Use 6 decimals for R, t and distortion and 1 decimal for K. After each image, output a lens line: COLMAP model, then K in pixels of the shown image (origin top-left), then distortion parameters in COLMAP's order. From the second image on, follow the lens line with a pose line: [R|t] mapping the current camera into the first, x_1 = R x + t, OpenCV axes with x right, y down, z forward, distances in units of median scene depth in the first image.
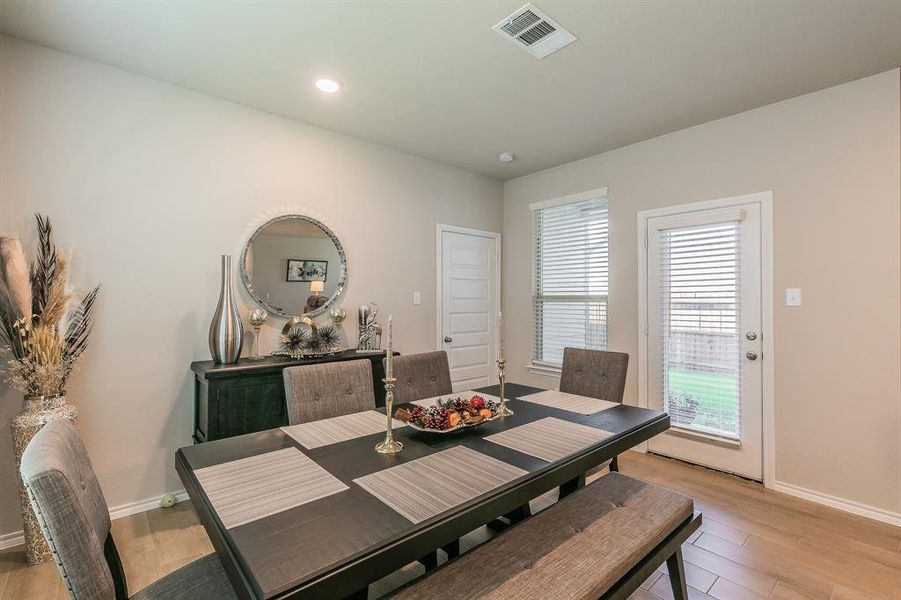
lens RADIAL K [[407.8, 0, 450.5], [0, 407.8, 300.0], [0, 0, 1]] dist [0.001410, 0.000117]
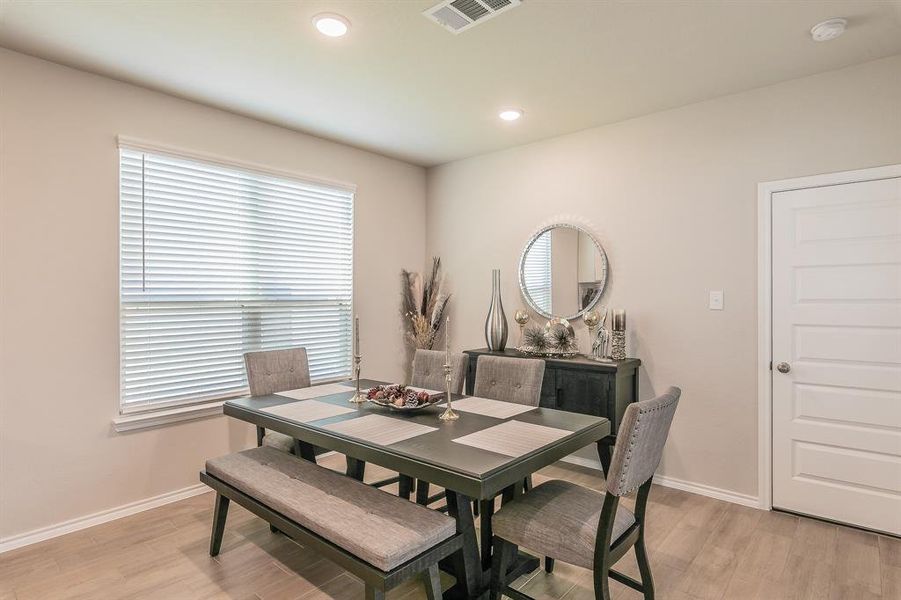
lens RADIAL K [[474.8, 0, 450.5], [0, 474.8, 300.0], [0, 0, 1]] dist [0.001921, 0.000407]
pose [[0.144400, 0.004192, -0.989511, 1.160071], [0.006753, 0.999964, 0.005221, -0.021084], [0.989496, -0.007436, 0.144367, 0.744157]]
